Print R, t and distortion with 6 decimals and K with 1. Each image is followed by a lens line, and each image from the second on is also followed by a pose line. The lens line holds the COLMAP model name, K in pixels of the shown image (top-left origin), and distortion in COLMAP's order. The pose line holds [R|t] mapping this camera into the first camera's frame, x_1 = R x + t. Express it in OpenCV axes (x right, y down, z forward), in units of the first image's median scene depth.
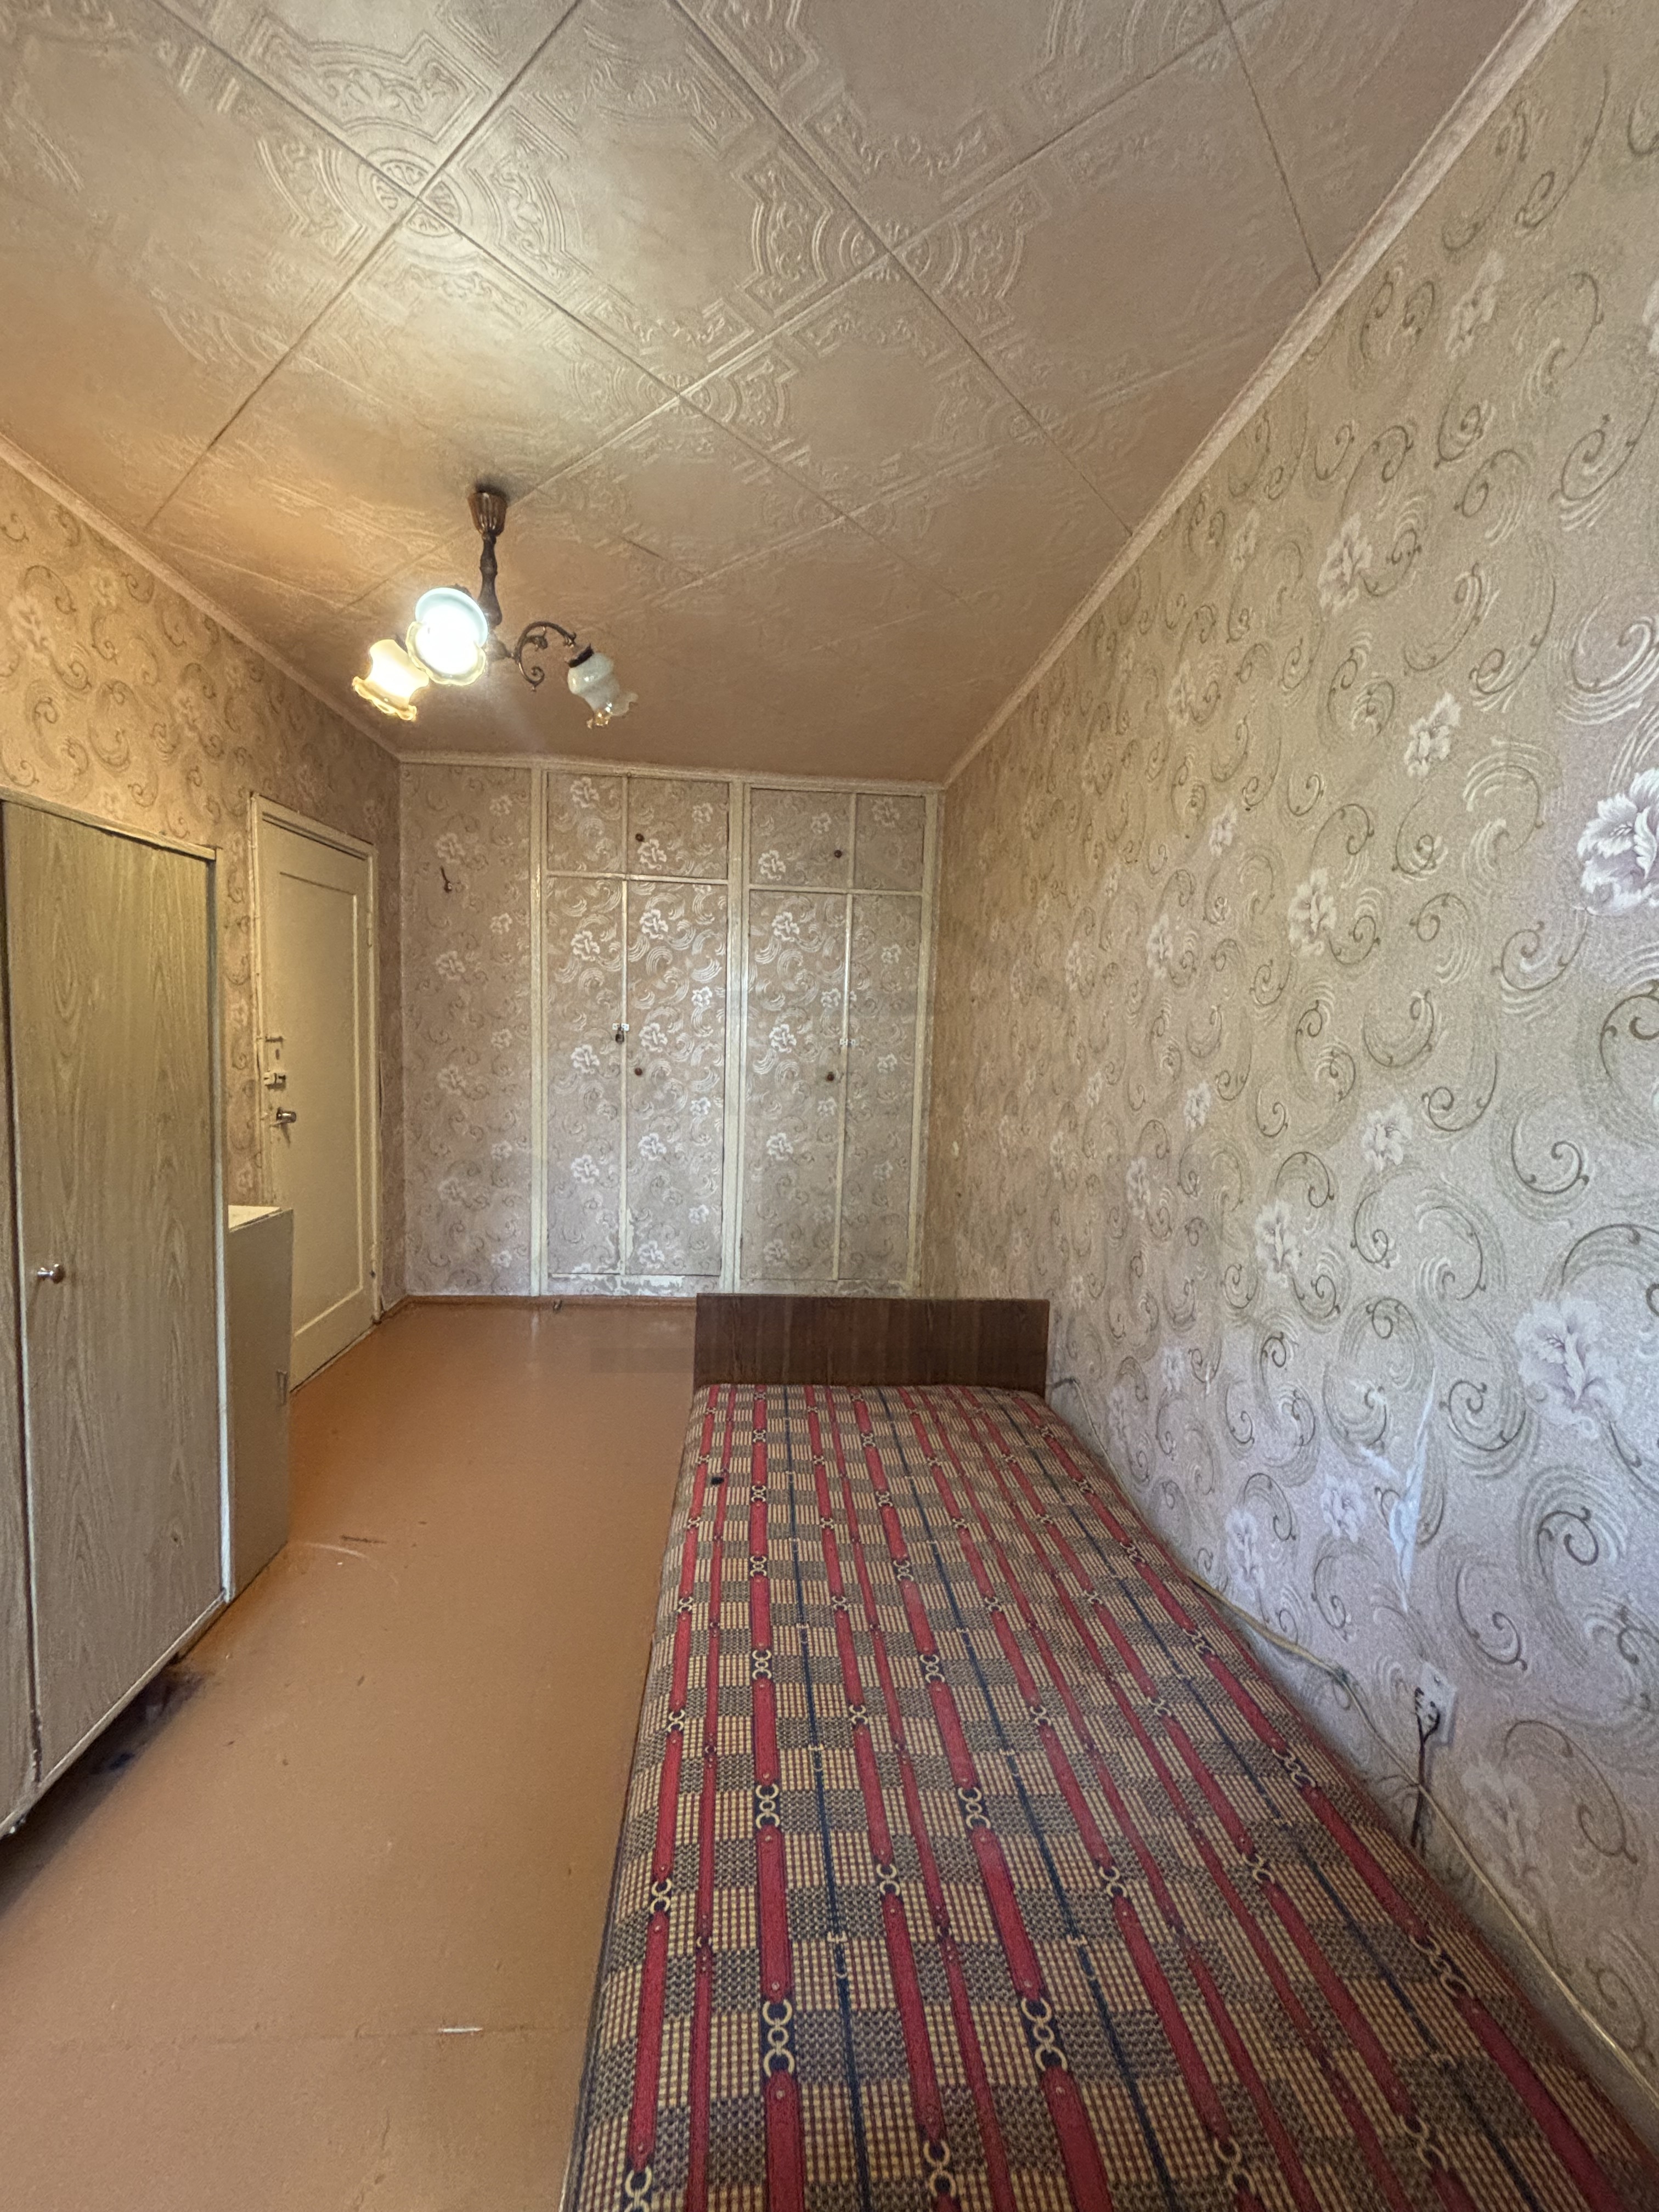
lens RADIAL K [[892.8, 0, 824.3], [0, 892.8, 1111.8], [0, 0, 1]] dist [-0.001455, 0.000586]
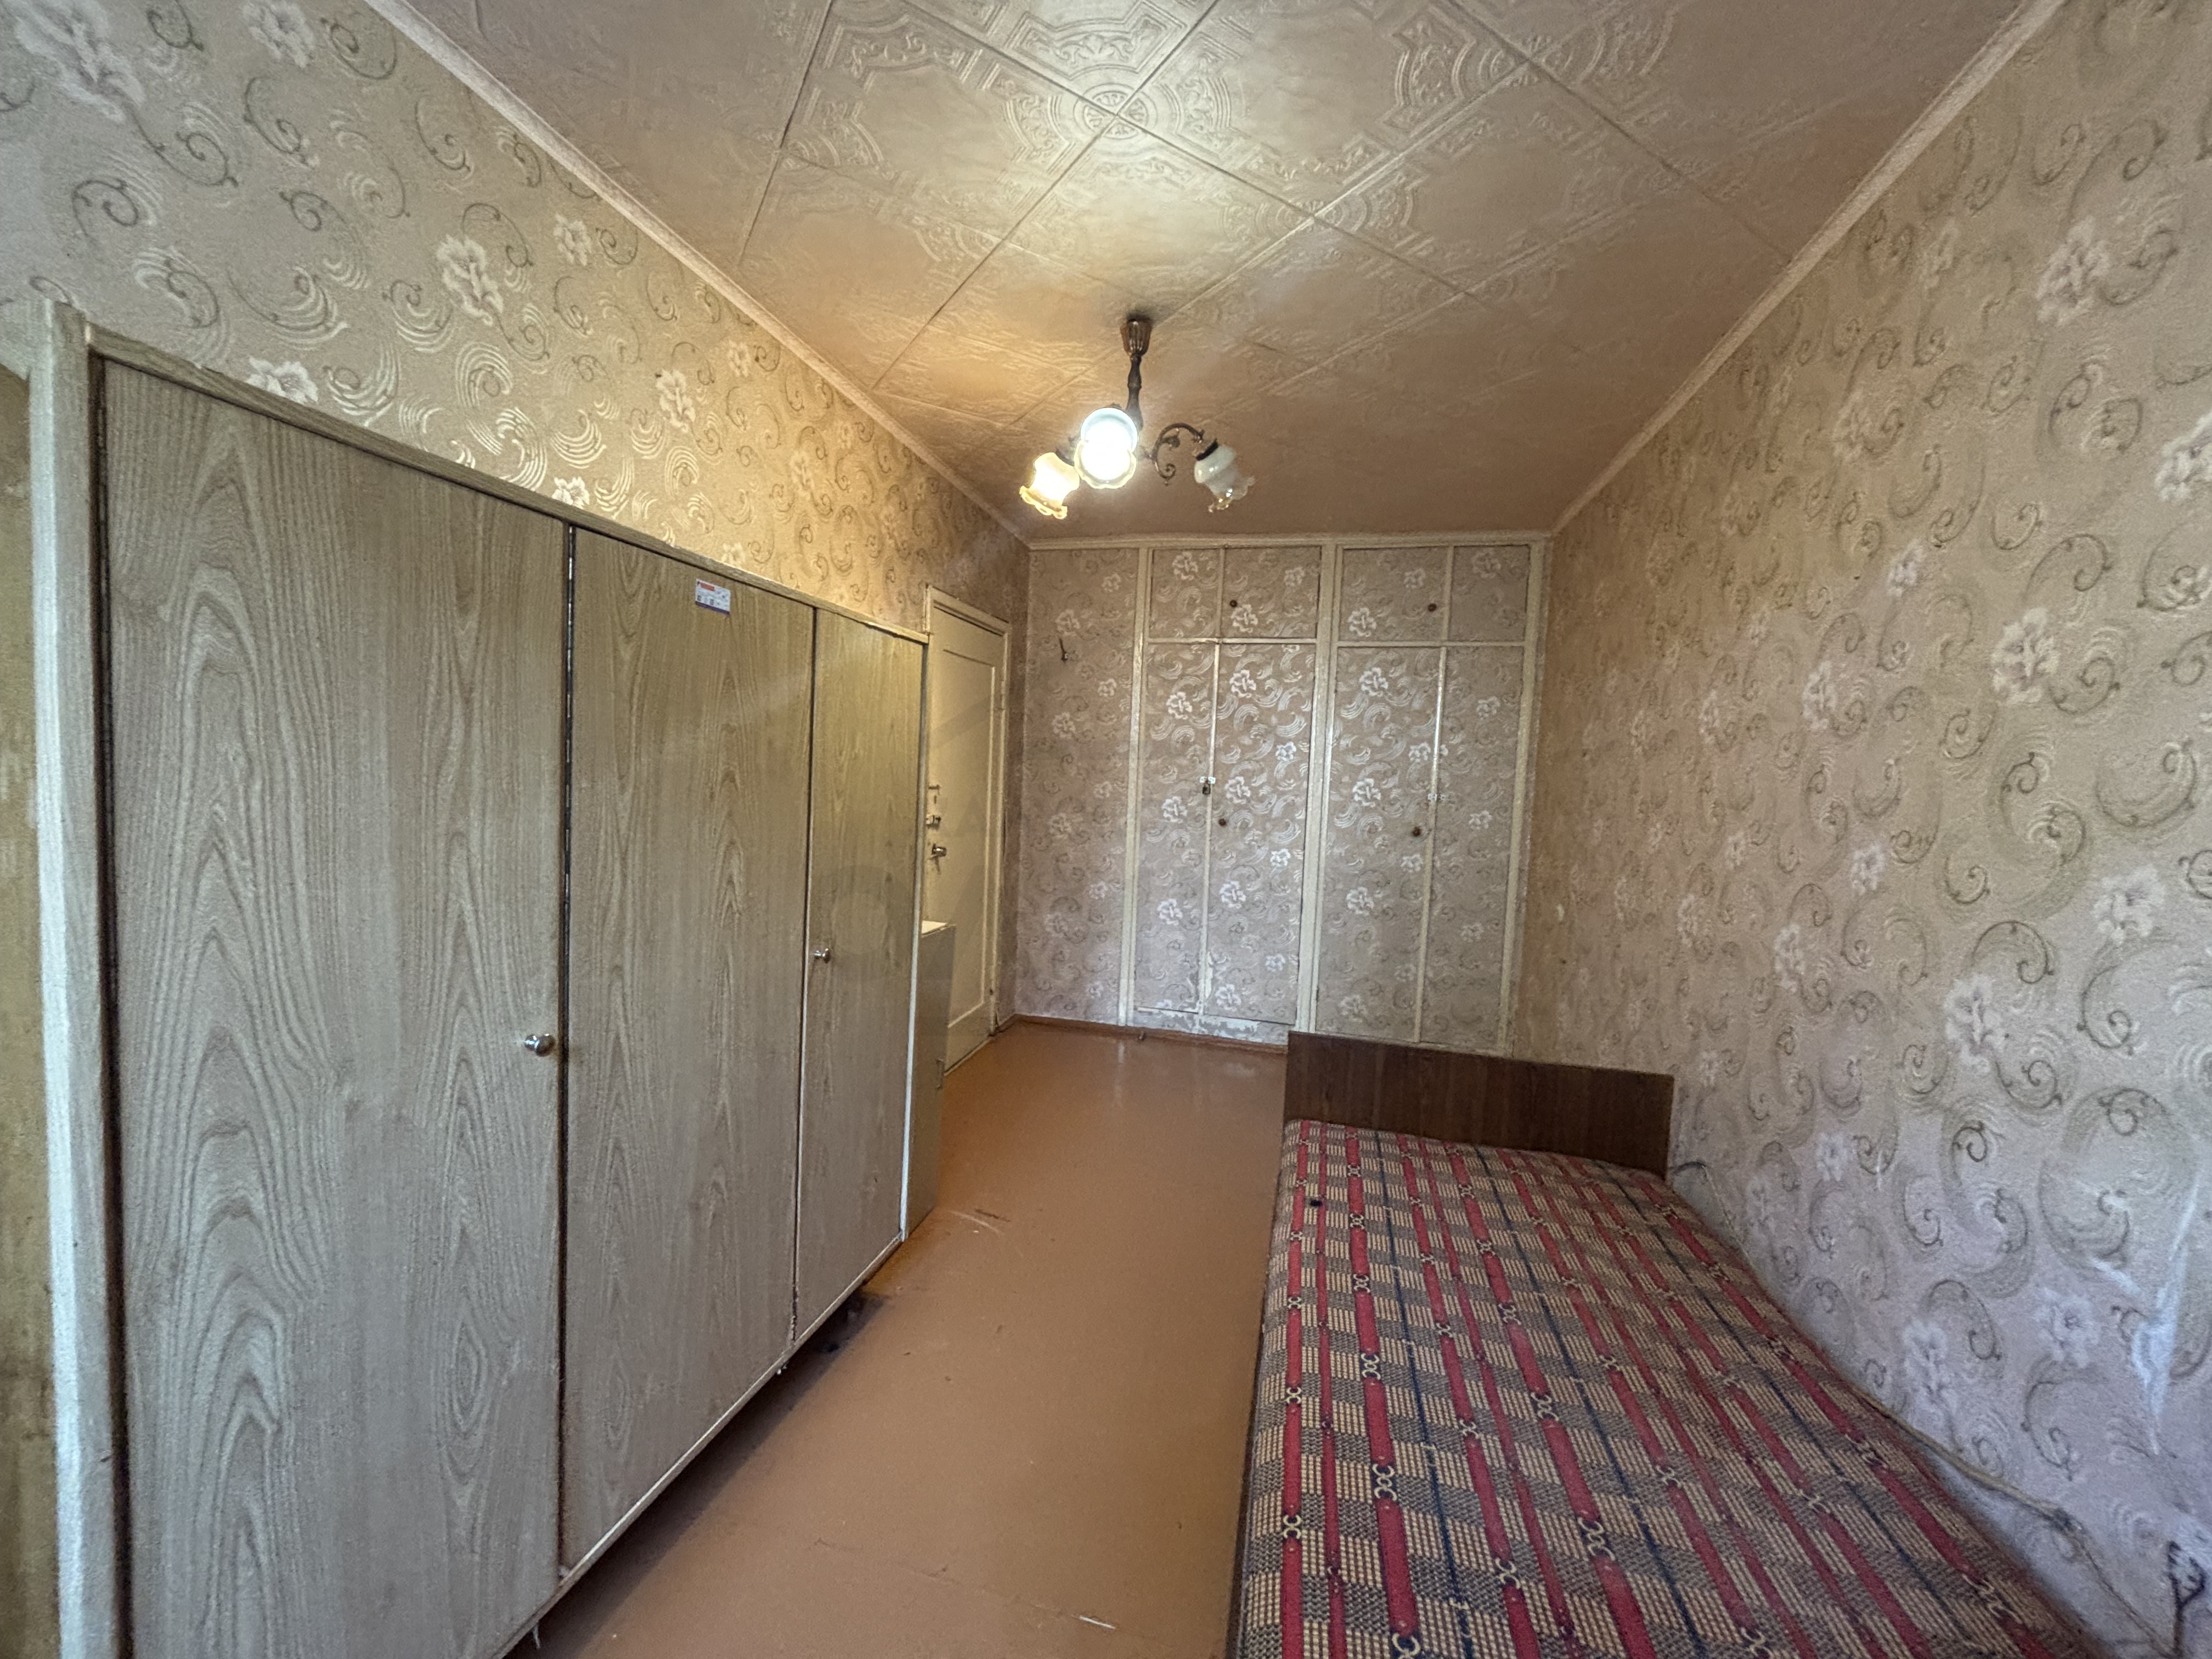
lens RADIAL K [[892.8, 0, 1099.9], [0, 892.8, 830.0], [0, 0, 1]] dist [-0.001455, 0.000586]
pose [[0.950000, 0.027610, -0.311025, -0.047902], [-0.040680, 0.998537, -0.035612, 0.019047], [0.309587, 0.046484, 0.949734, -0.115821]]
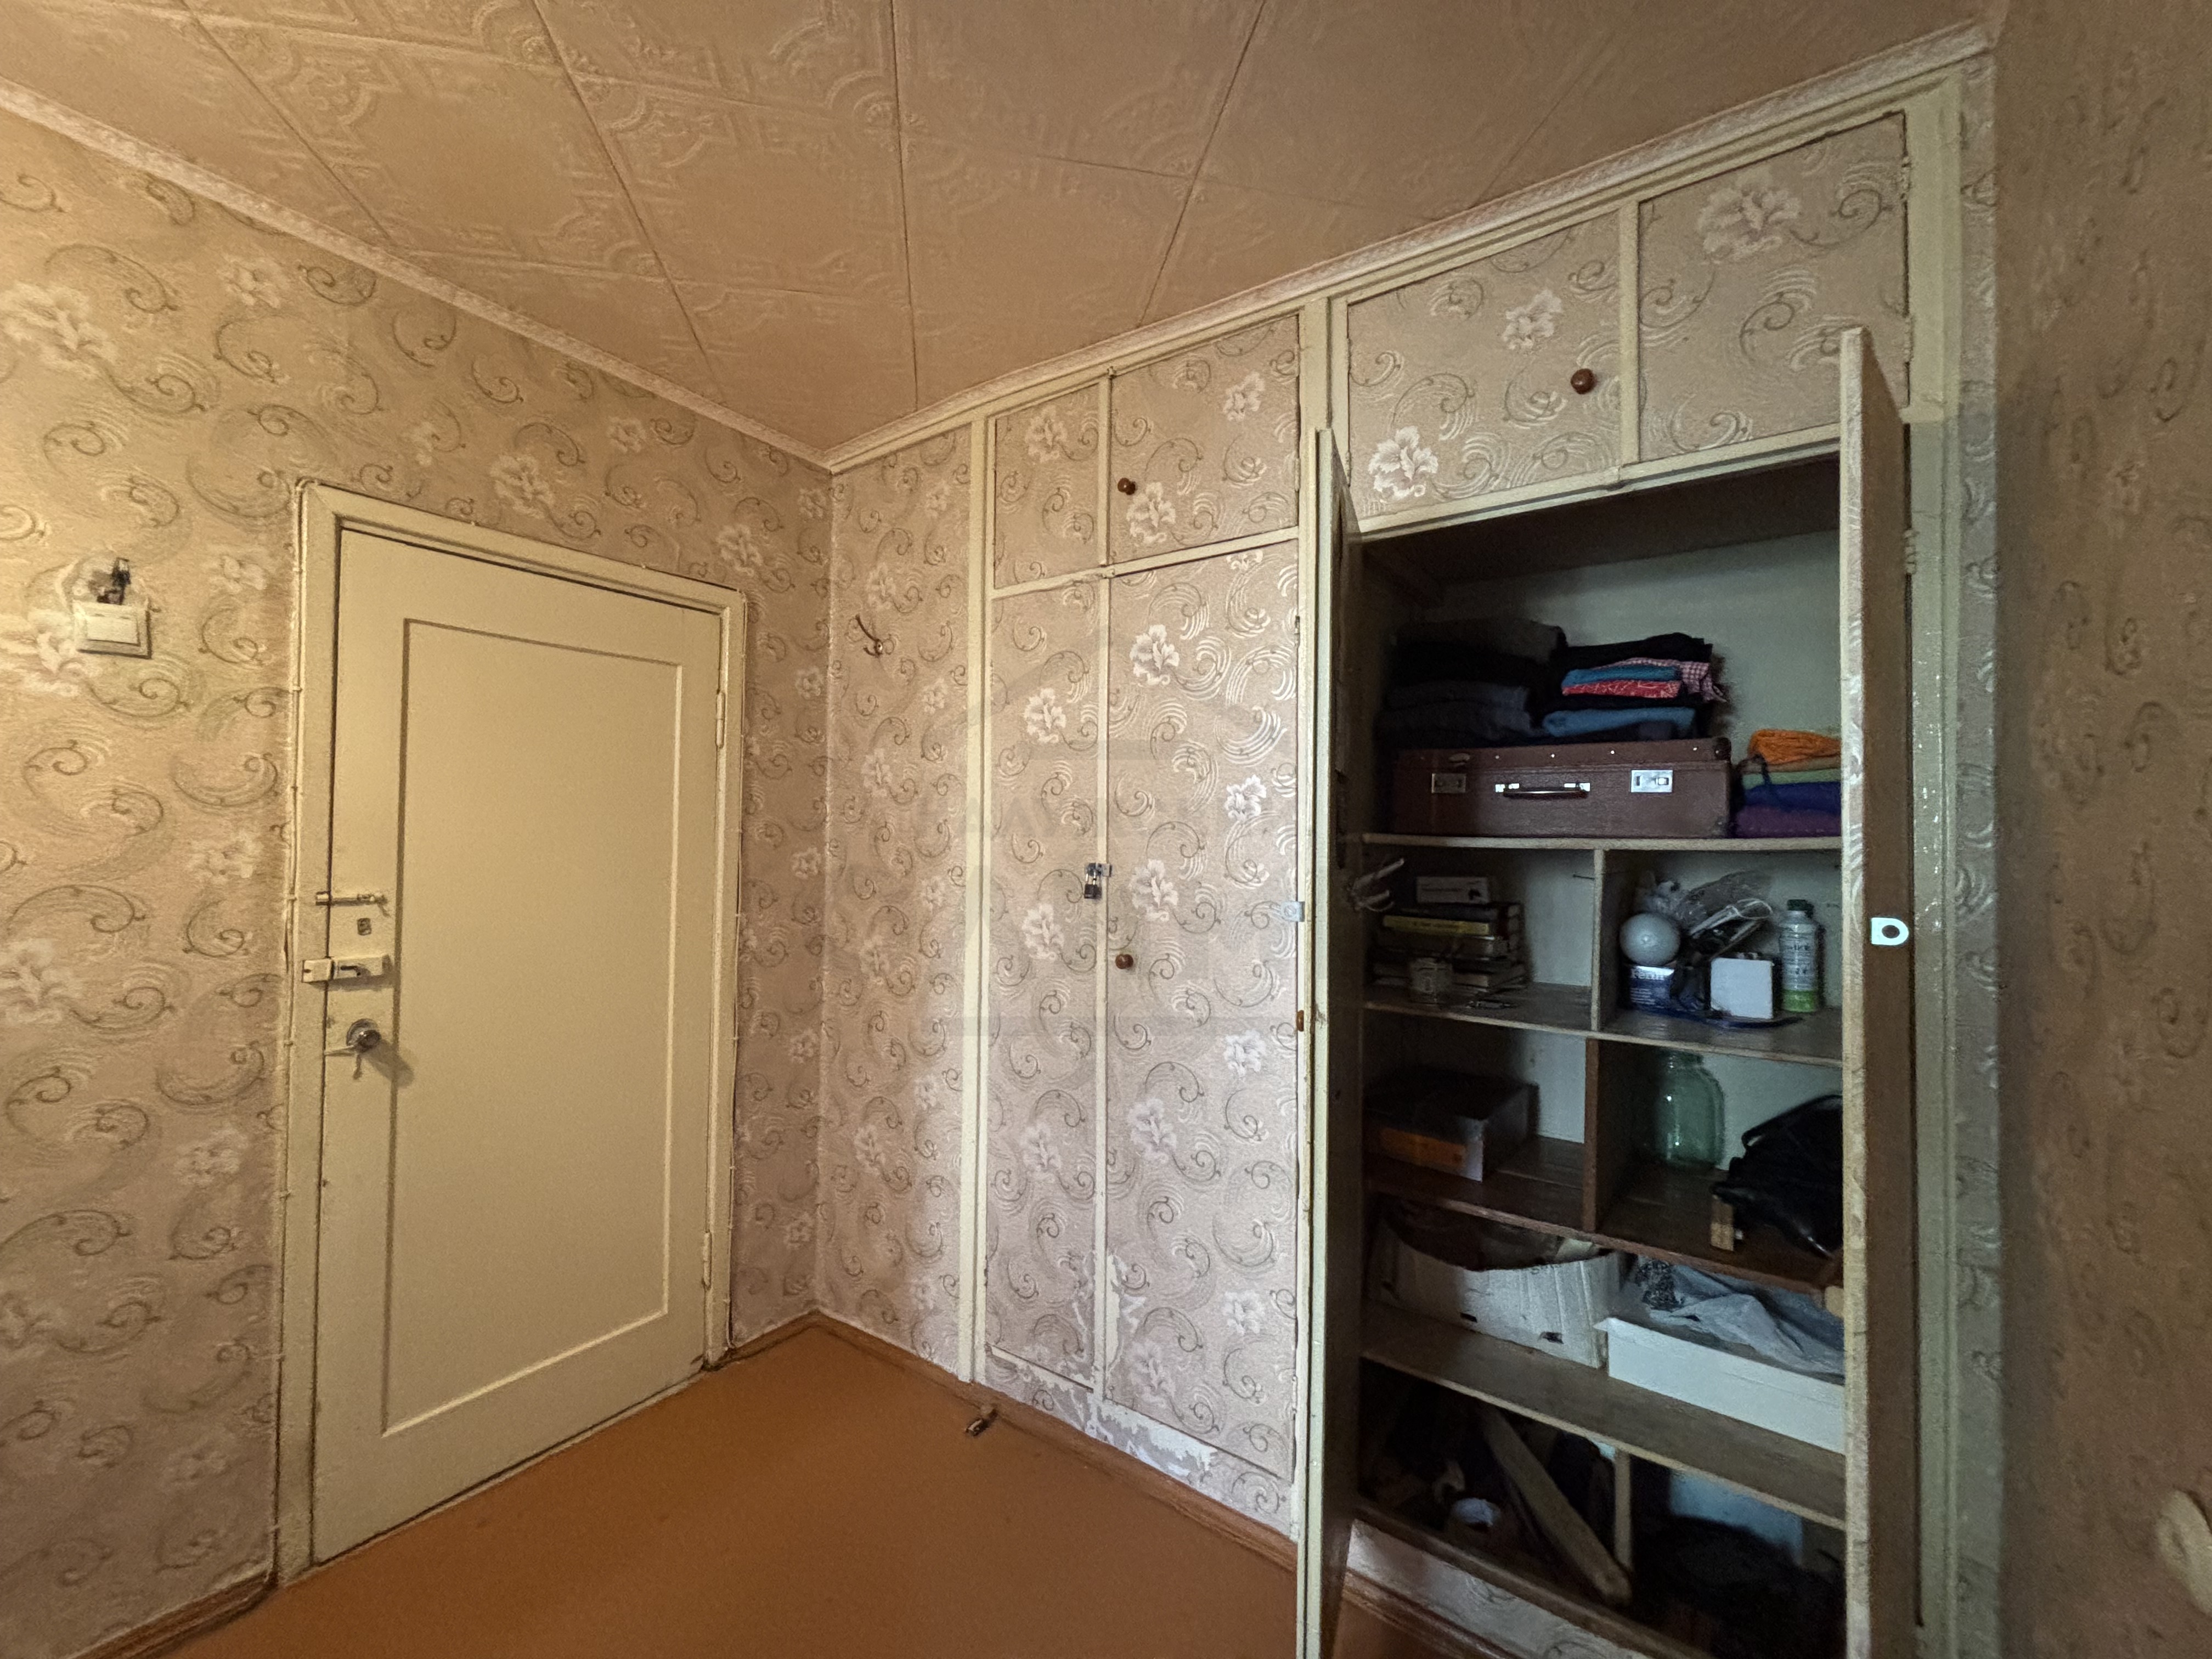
lens RADIAL K [[892.8, 0, 1114.3], [0, 892.8, 829.7], [0, 0, 1]] dist [-0.001455, 0.000586]
pose [[0.767170, -0.035128, -0.640481, 0.231854], [-0.050121, 0.992164, -0.114451, -0.152246], [0.639483, 0.119905, 0.759398, 1.561850]]
